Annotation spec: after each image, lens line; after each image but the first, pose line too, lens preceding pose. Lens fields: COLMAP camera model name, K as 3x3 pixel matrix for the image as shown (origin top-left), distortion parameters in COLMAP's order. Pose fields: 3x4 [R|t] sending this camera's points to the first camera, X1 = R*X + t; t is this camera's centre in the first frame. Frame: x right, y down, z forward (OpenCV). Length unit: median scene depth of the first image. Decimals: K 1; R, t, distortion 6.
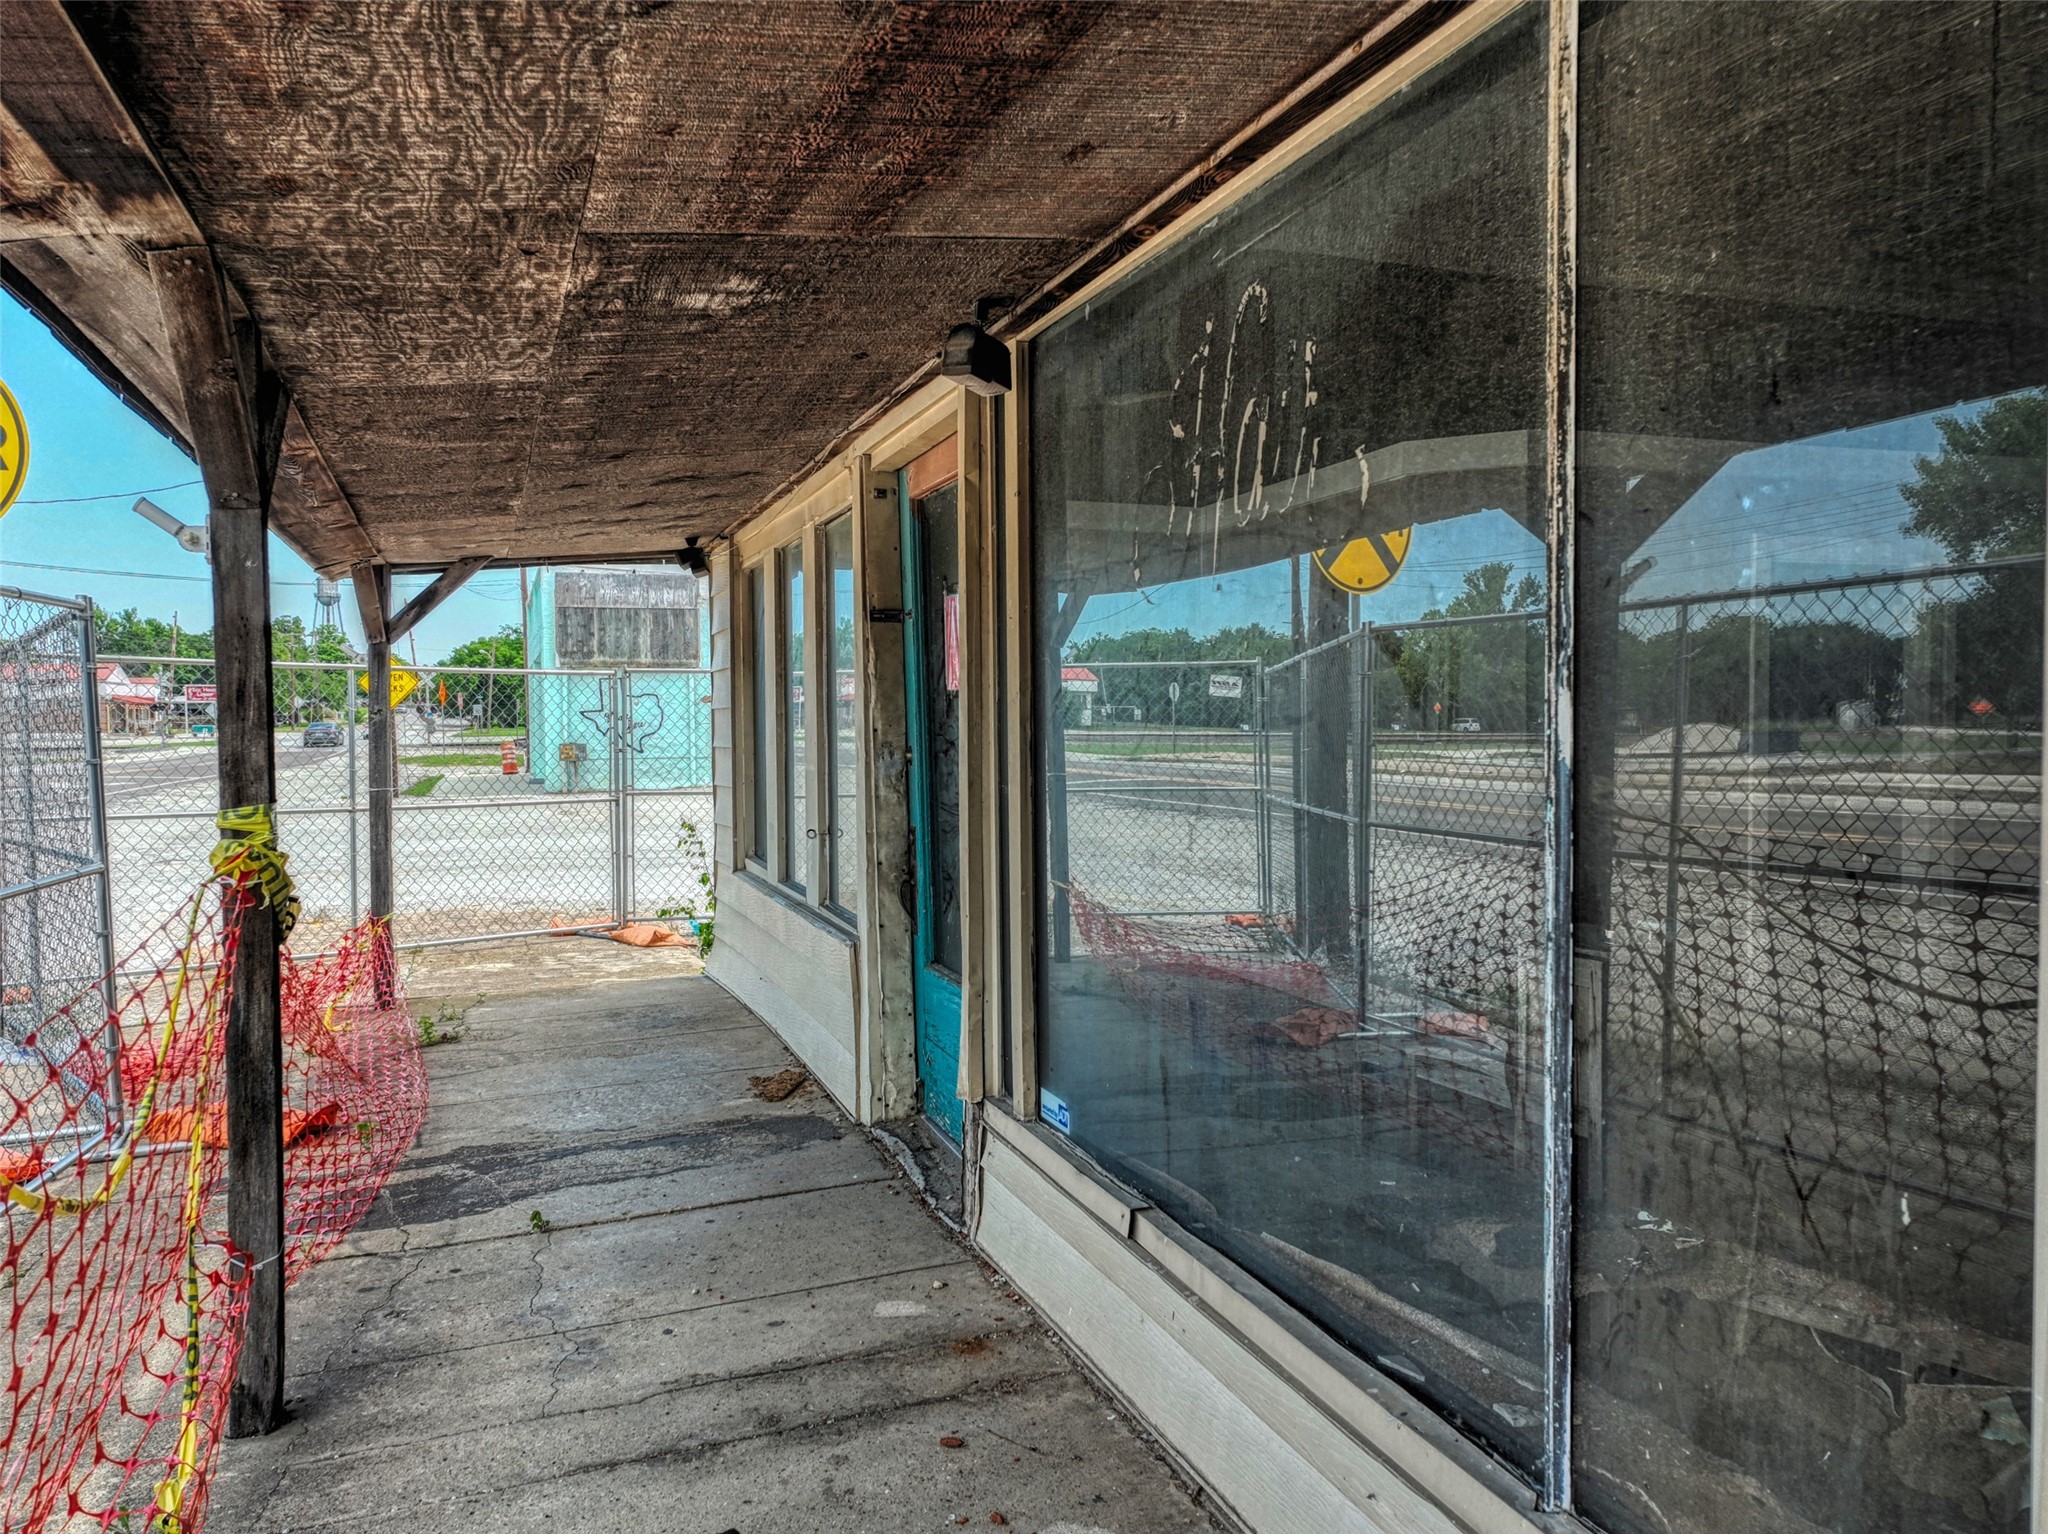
lens RADIAL K [[1506.4, 0, 1040.9], [0, 1506.4, 766.7], [0, 0, 1]] dist [0.006684, 0.004116]
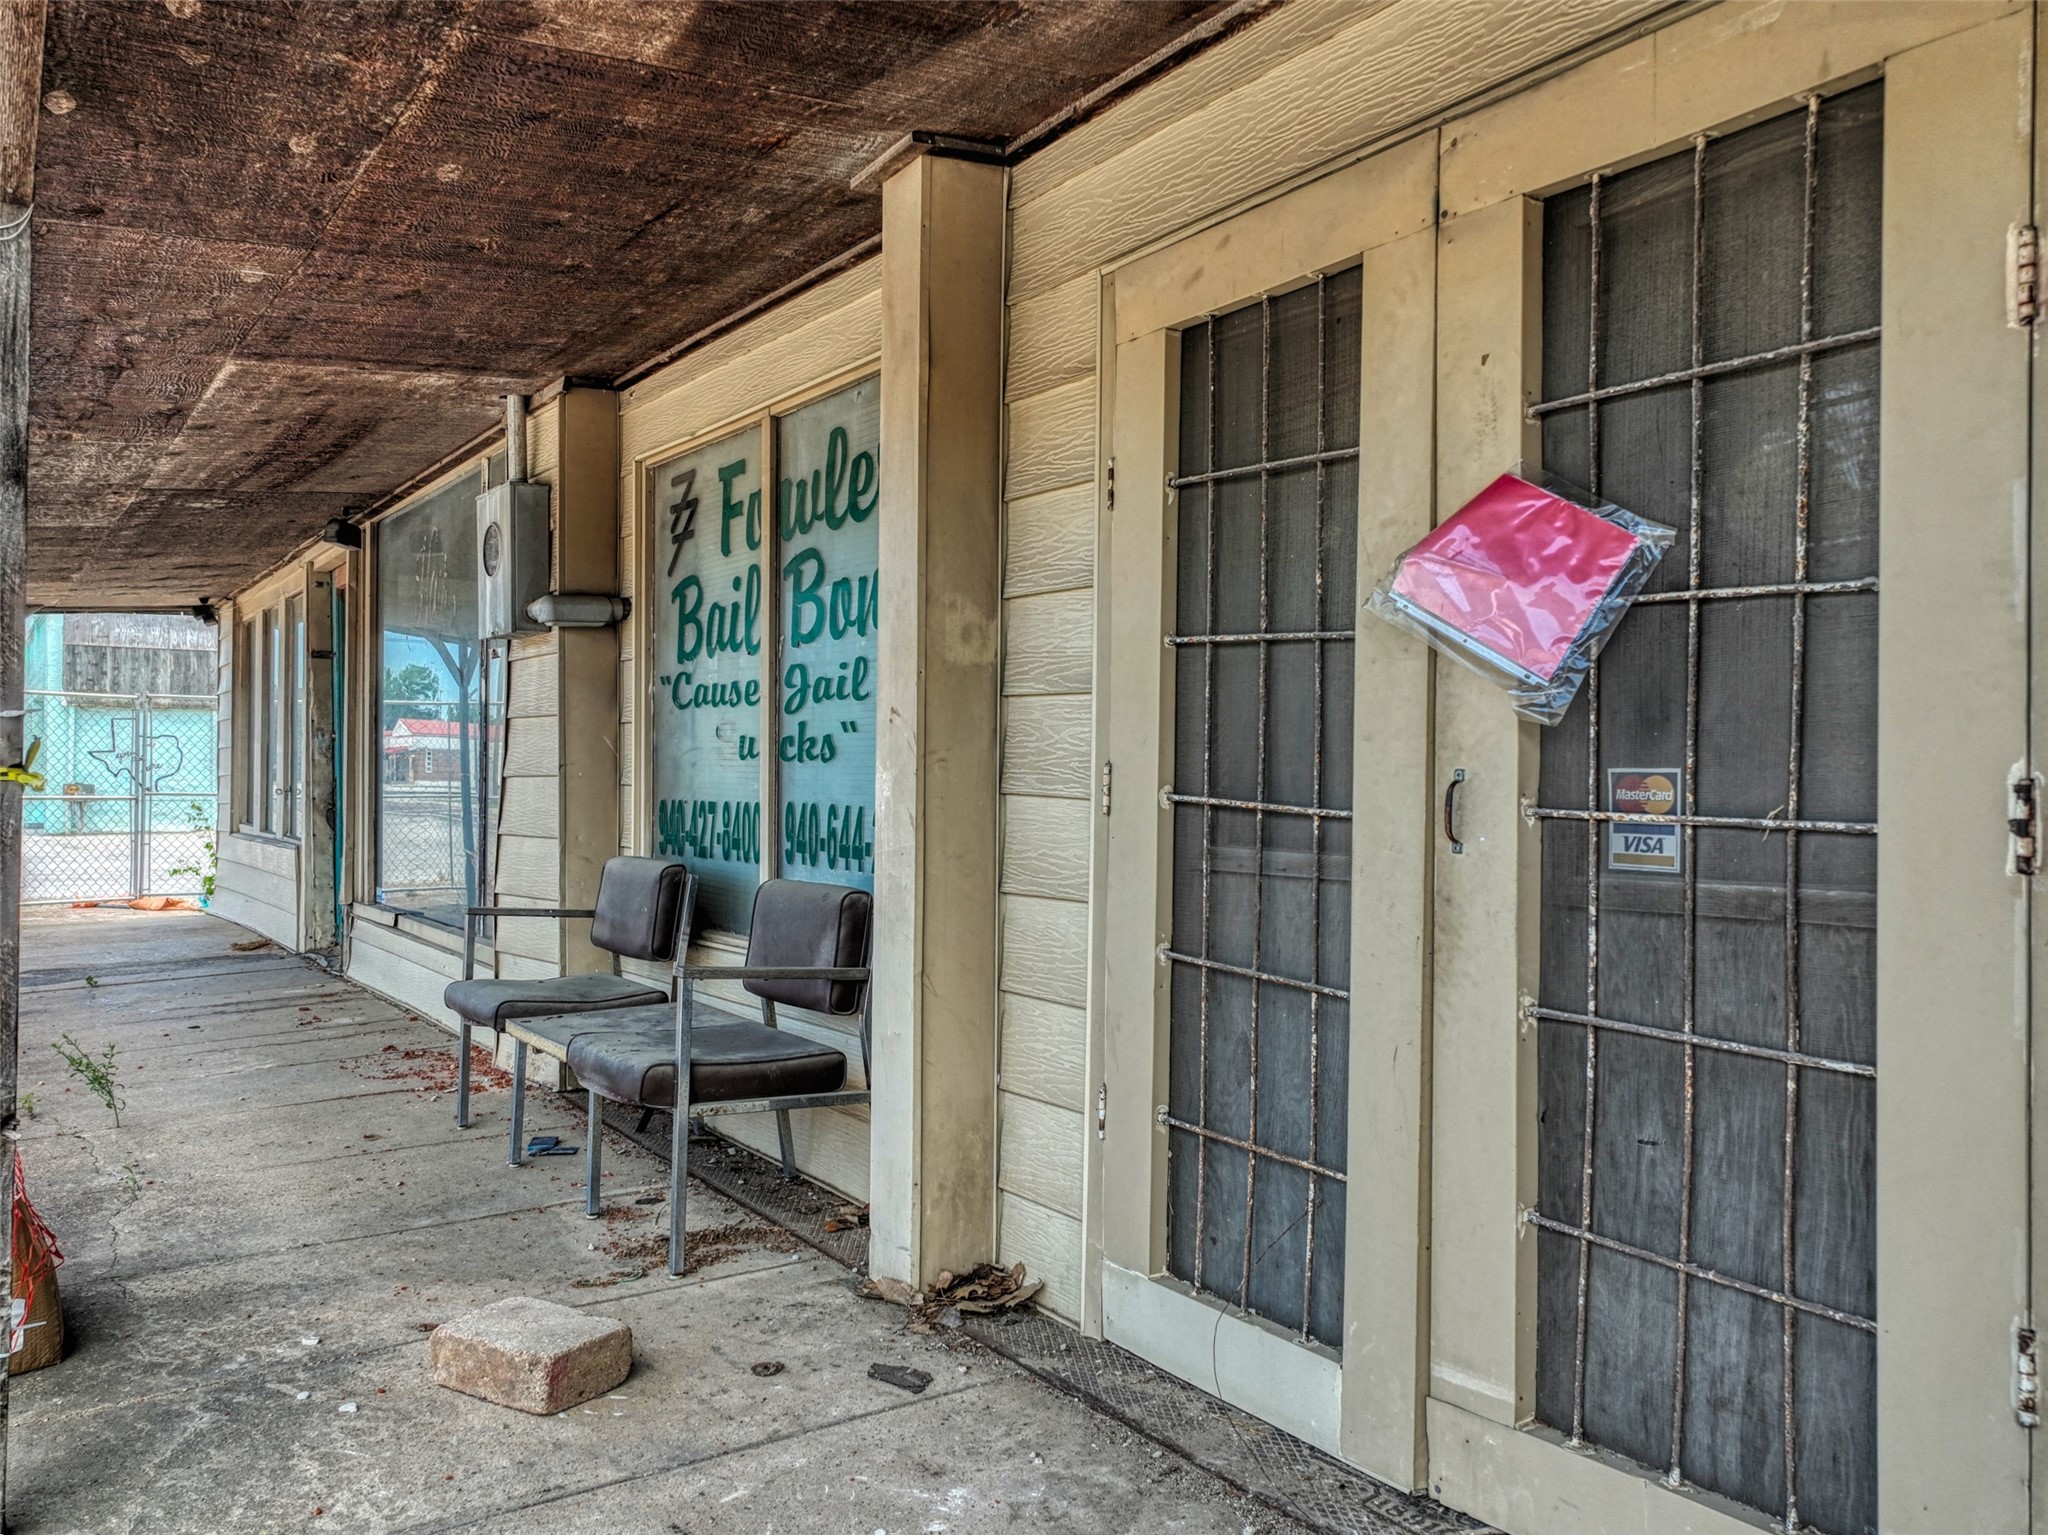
lens RADIAL K [[1506.4, 0, 1009.8], [0, 1506.4, 764.3], [0, 0, 1]] dist [0.006684, 0.004116]
pose [[0.967549, 0.015813, 0.252190, 0.179829], [-0.005079, 0.999055, -0.043158, 0.075892], [-0.252634, 0.040477, 0.966715, -0.687323]]
